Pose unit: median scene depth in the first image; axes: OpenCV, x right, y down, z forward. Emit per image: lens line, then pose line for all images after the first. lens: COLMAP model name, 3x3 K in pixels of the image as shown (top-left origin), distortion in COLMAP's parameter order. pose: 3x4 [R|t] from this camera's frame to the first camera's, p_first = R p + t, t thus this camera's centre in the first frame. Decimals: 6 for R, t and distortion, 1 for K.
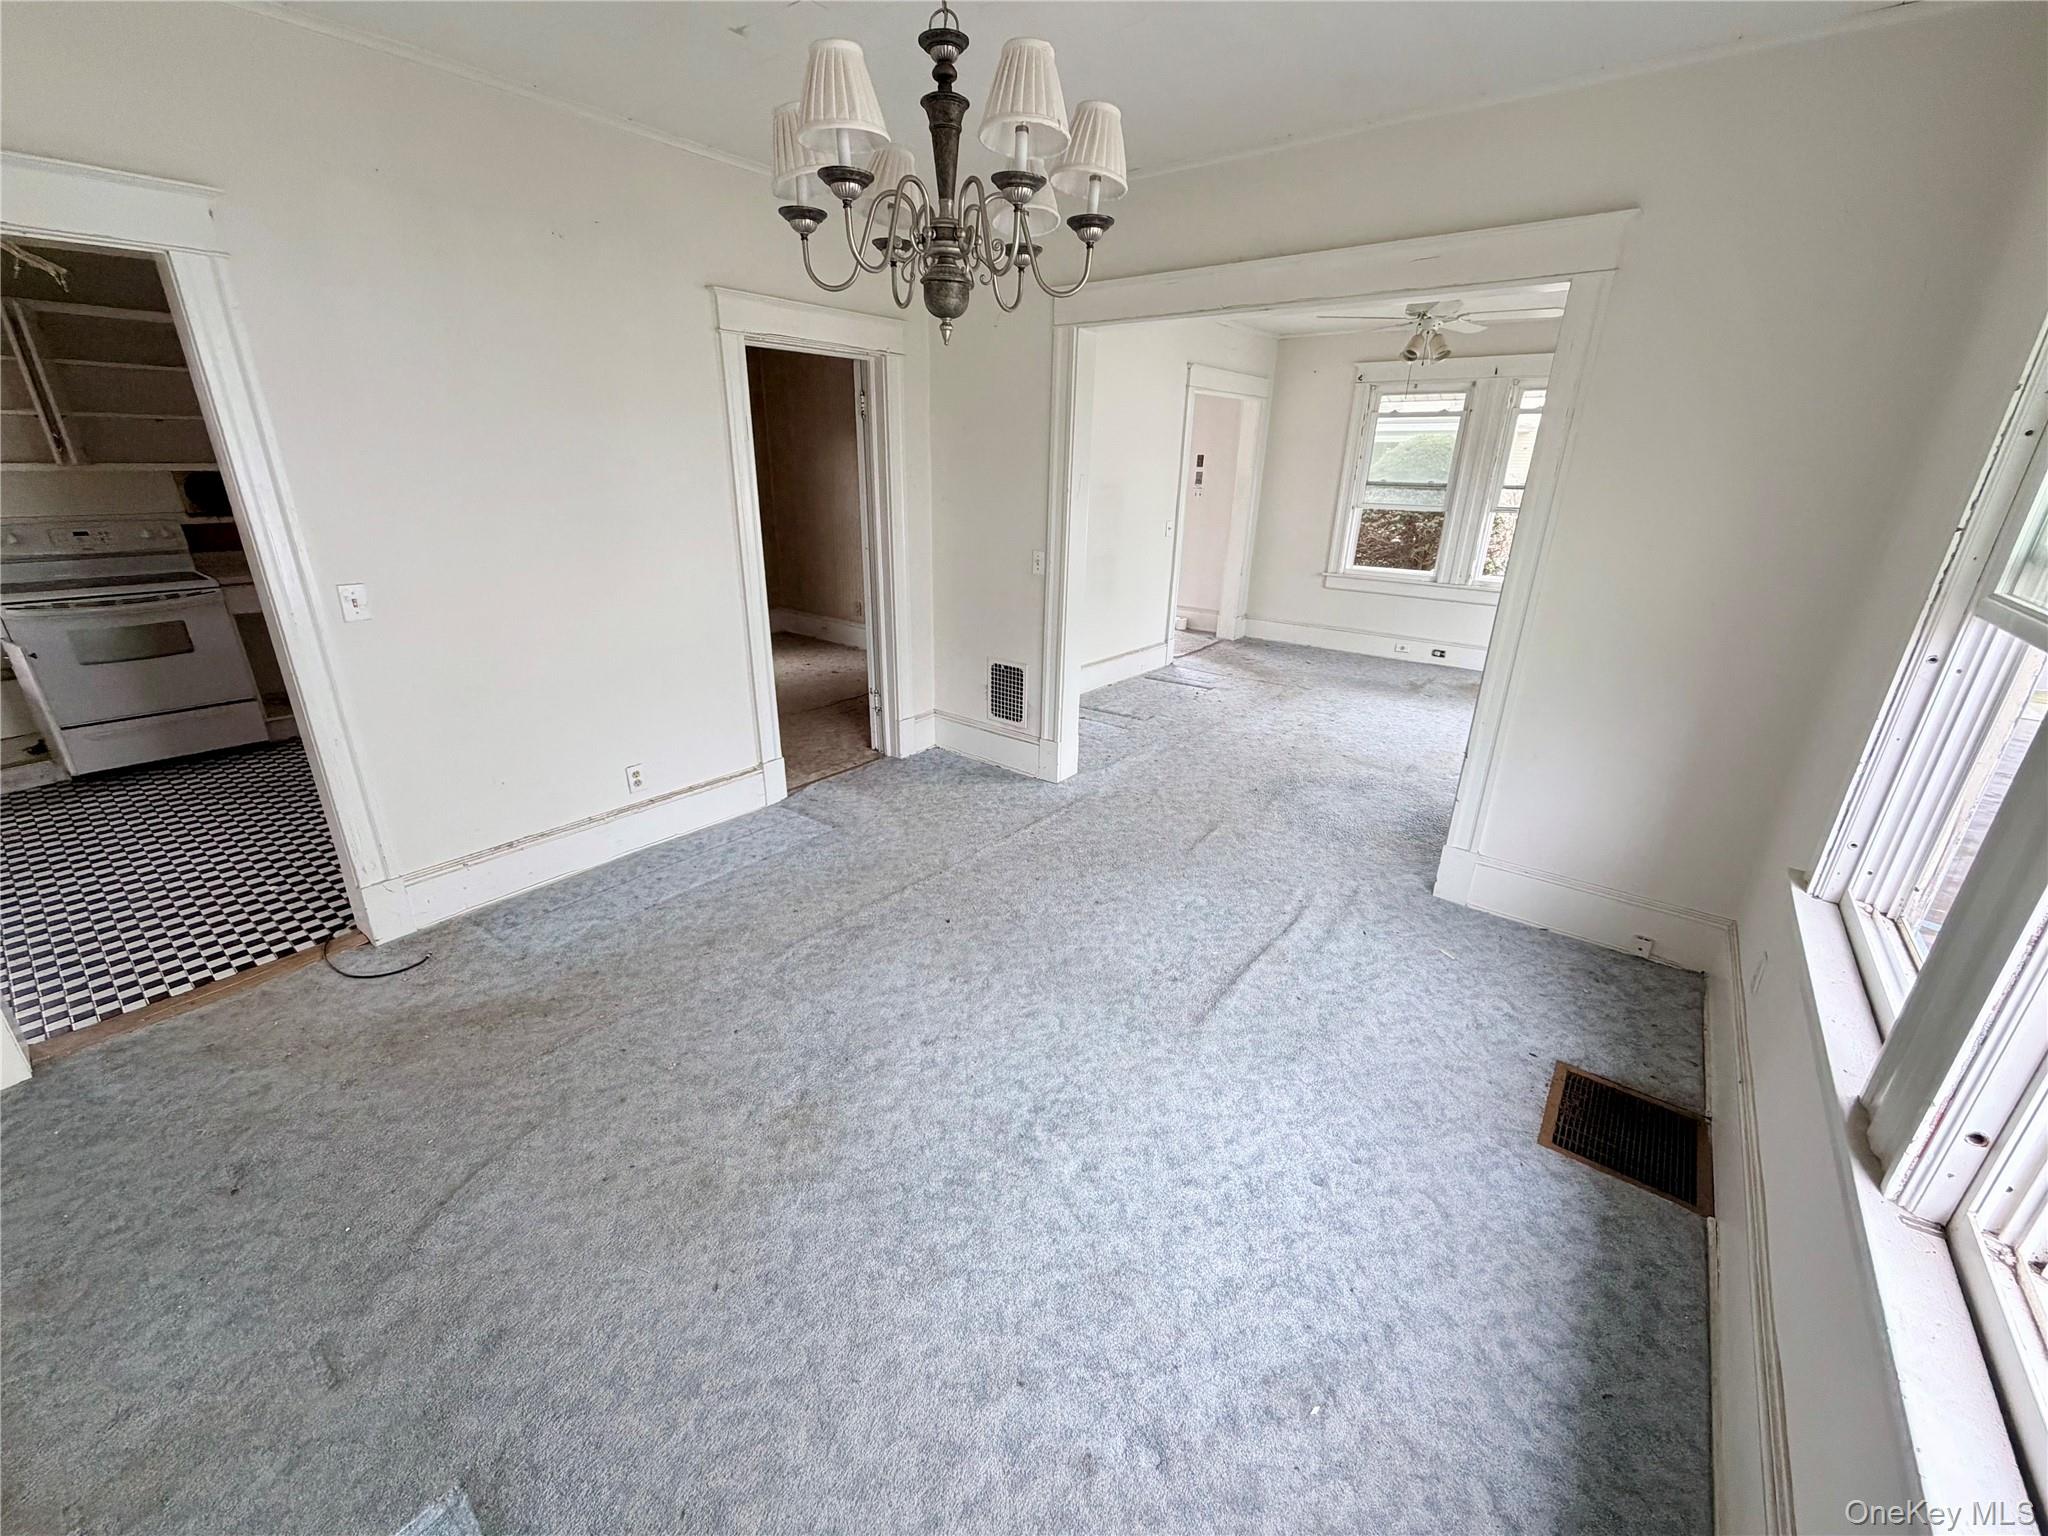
lens RADIAL K [[806.3, 0, 1020.5], [0, 806.3, 774.7], [0, 0, 1]] dist [0.001592, 0.000085]
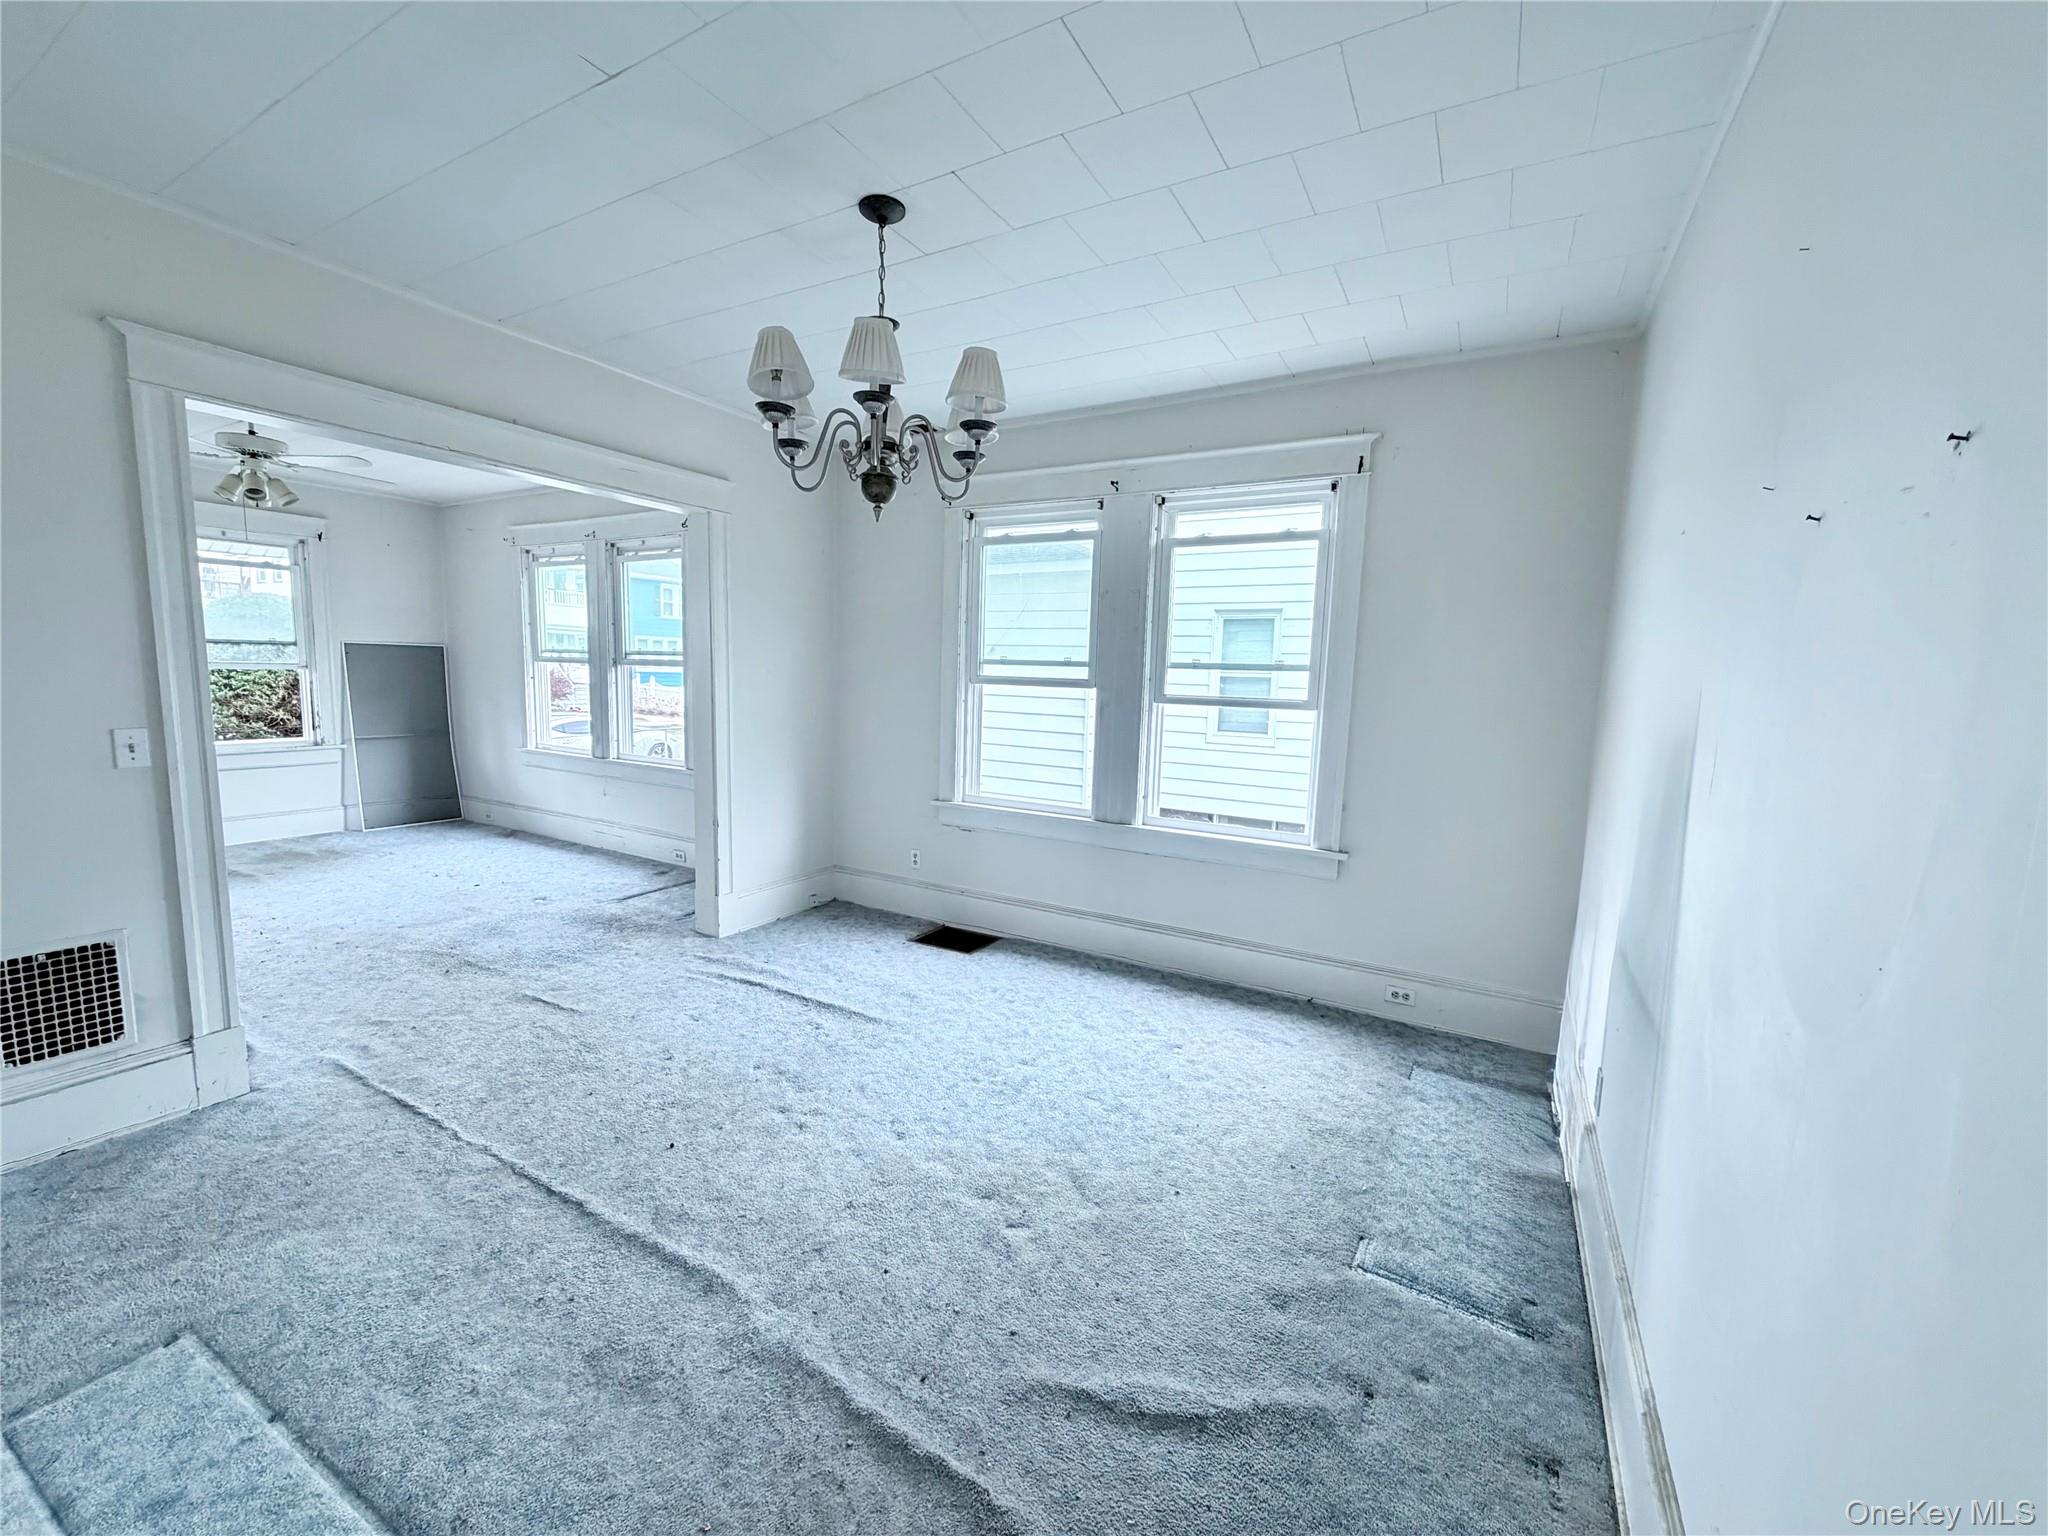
lens RADIAL K [[808.6, 0, 1018.7], [0, 808.6, 780.9], [0, 0, 1]] dist [-0.002647, -0.000201]
pose [[-0.145551, -0.144009, 0.978814, -1.033990], [0.323792, 0.927931, 0.184671, -0.221198], [-0.934866, 0.343811, -0.088432, 0.752636]]
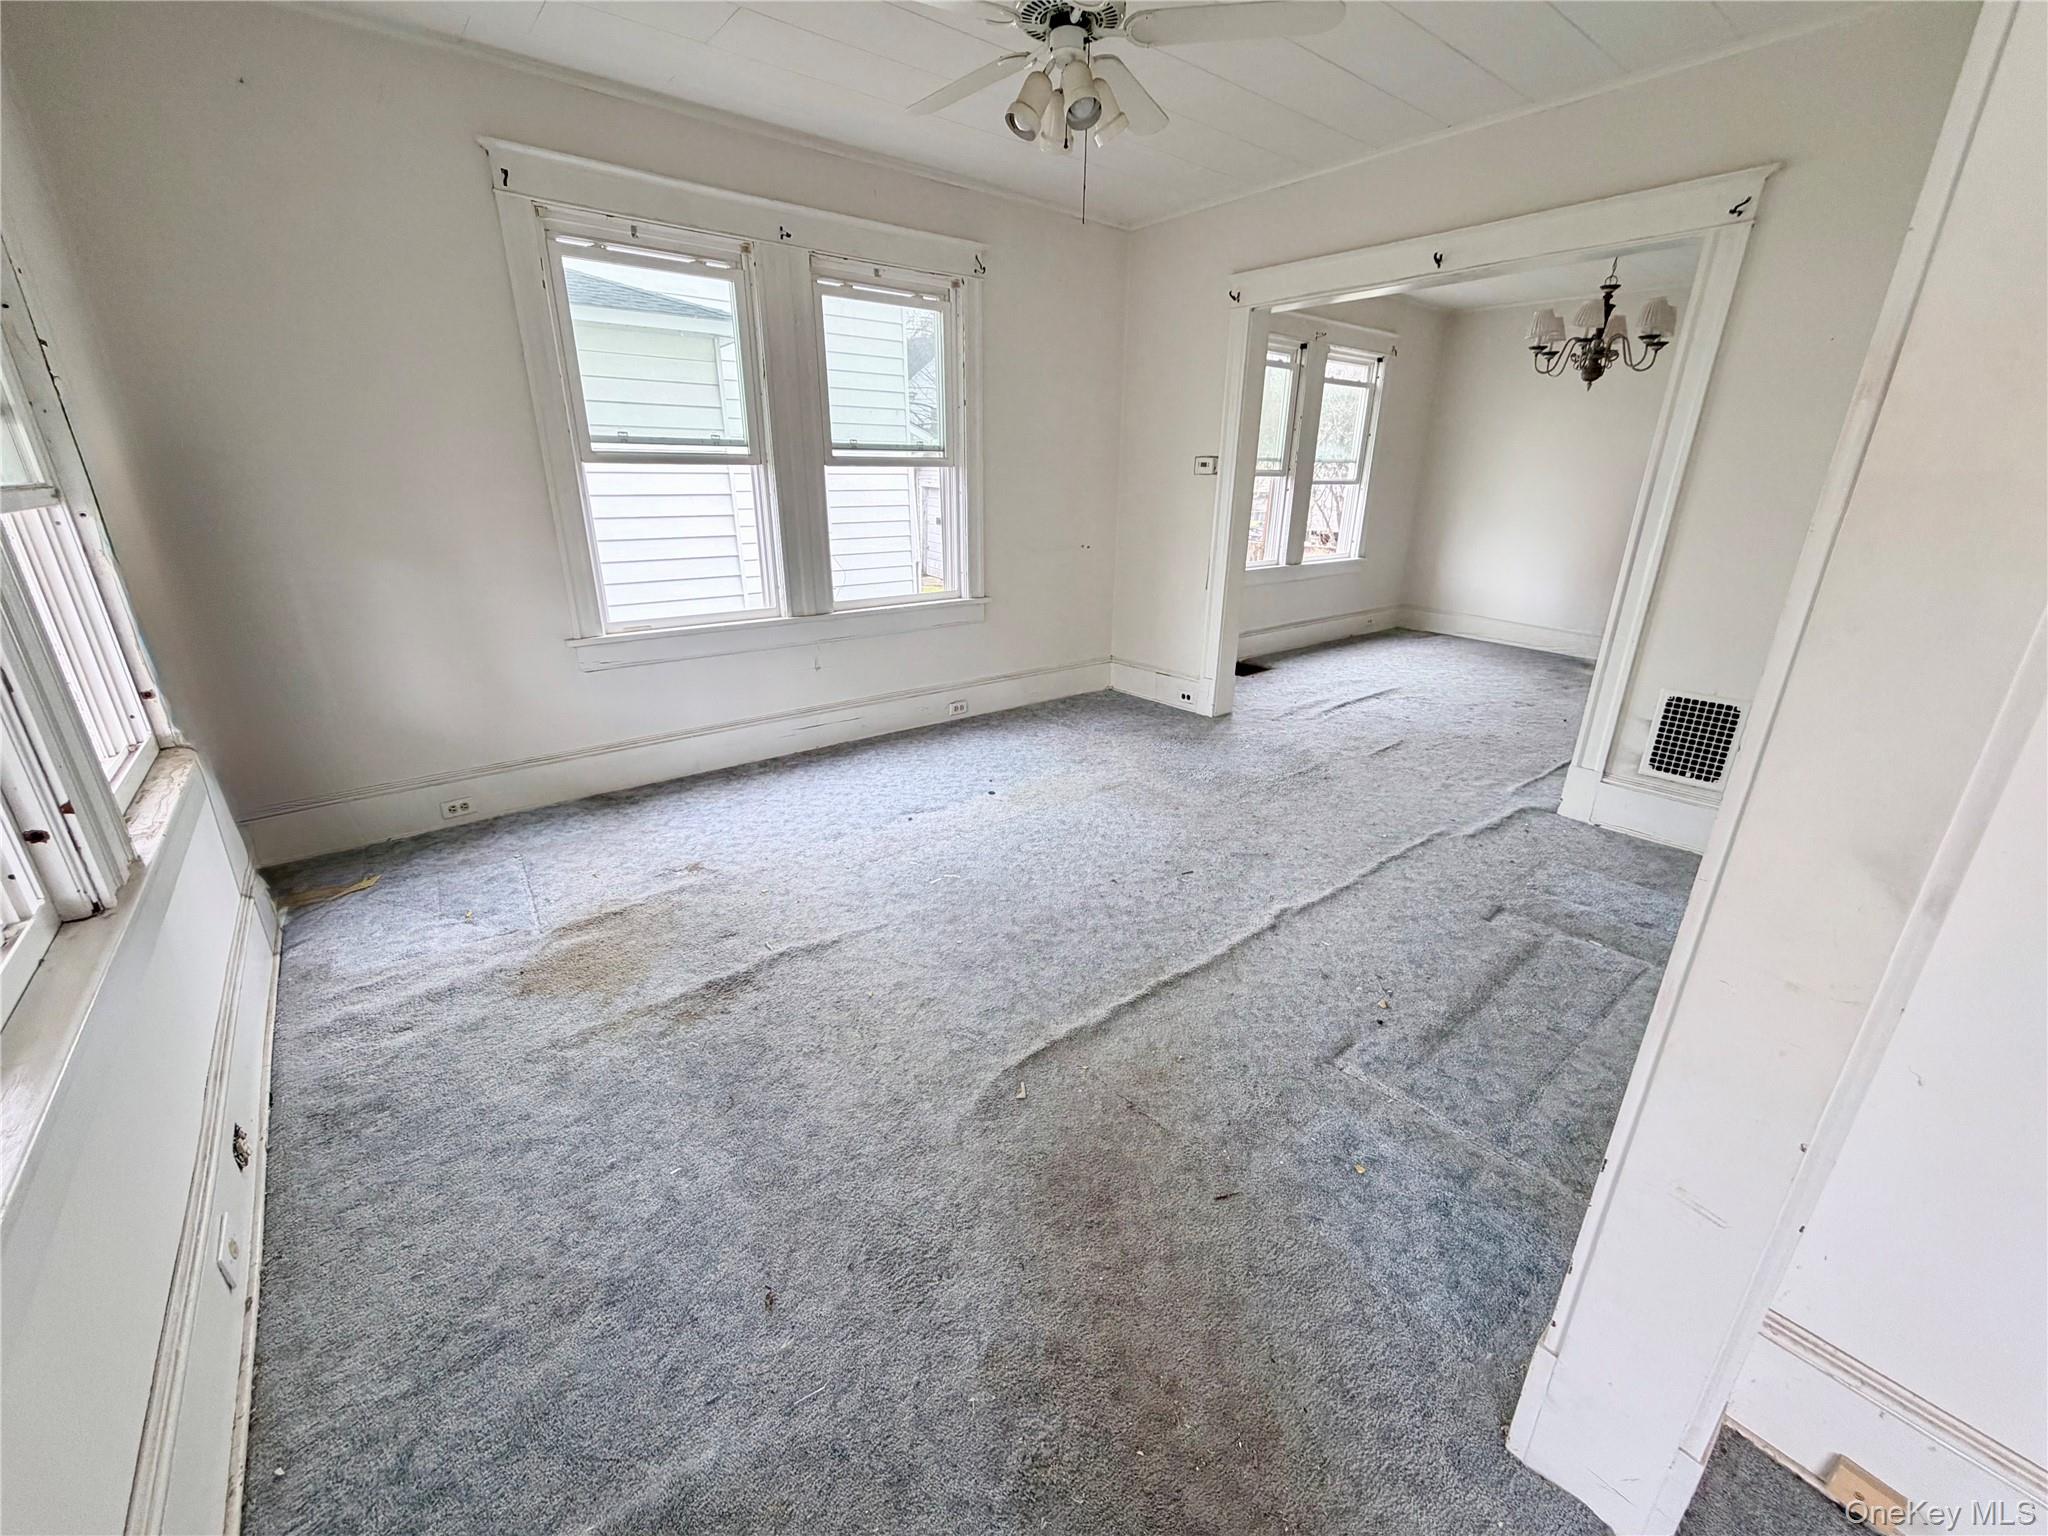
lens RADIAL K [[819.0, 0, 1020.2], [0, 819.0, 770.8], [0, 0, 1]] dist [0.001232, 0.000005]
pose [[-0.974269, -0.103384, 0.200277, 0.753081], [0.055162, 0.752193, 0.656630, -1.055835], [-0.218532, 0.650782, -0.727136, 2.985845]]
